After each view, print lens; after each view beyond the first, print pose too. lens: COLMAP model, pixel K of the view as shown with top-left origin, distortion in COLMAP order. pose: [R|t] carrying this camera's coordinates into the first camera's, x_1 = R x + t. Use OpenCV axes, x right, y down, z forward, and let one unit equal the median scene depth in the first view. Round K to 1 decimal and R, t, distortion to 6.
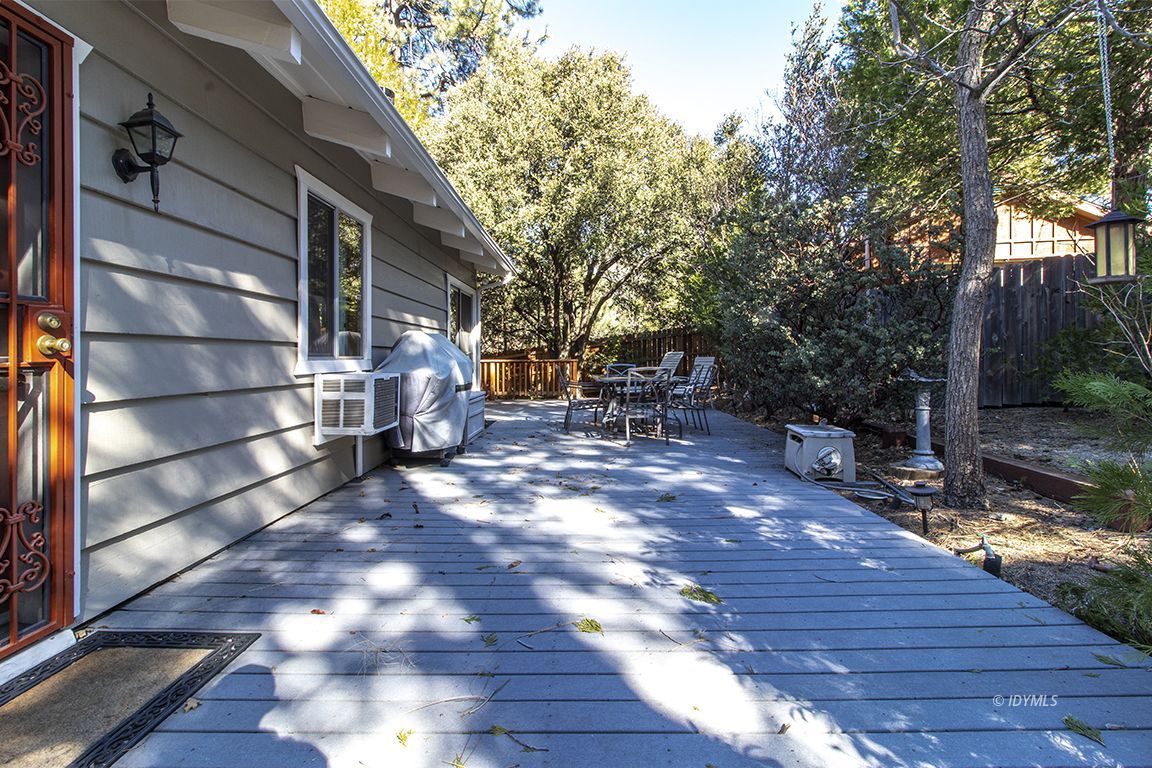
lens RADIAL K [[537.3, 0, 572.0], [0, 537.3, 354.7], [0, 0, 1]] dist [0.008194, -0.000573]
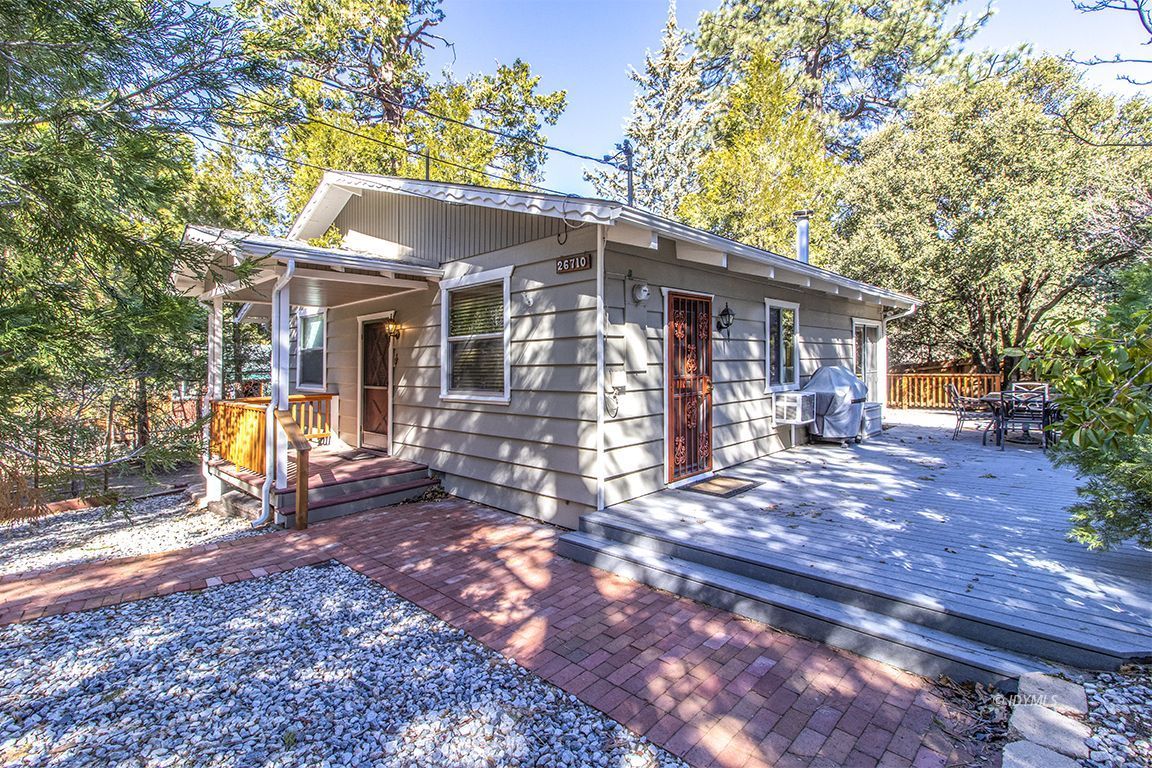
lens RADIAL K [[537.3, 0, 552.9], [0, 537.3, 370.1], [0, 0, 1]] dist [0.008194, -0.000573]
pose [[0.718134, -0.000299, -0.695905, 0.436153], [0.016717, 0.999719, 0.016821, -0.122862], [0.695704, -0.023713, 0.717937, -1.313011]]
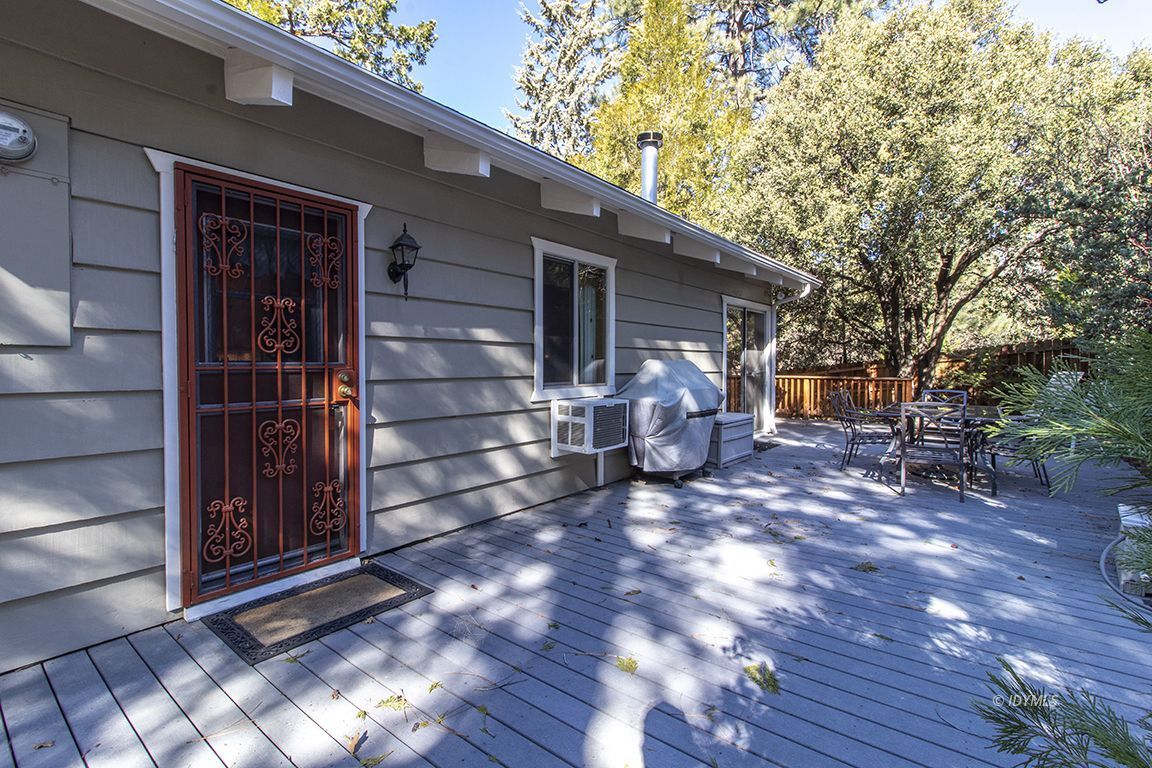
lens RADIAL K [[537.3, 0, 568.9], [0, 537.3, 374.1], [0, 0, 1]] dist [0.008194, -0.000573]
pose [[0.791214, 0.020585, -0.611193, 0.378066], [-0.004203, 0.999593, 0.028227, -0.071992], [0.611526, -0.019765, 0.790978, 0.053054]]
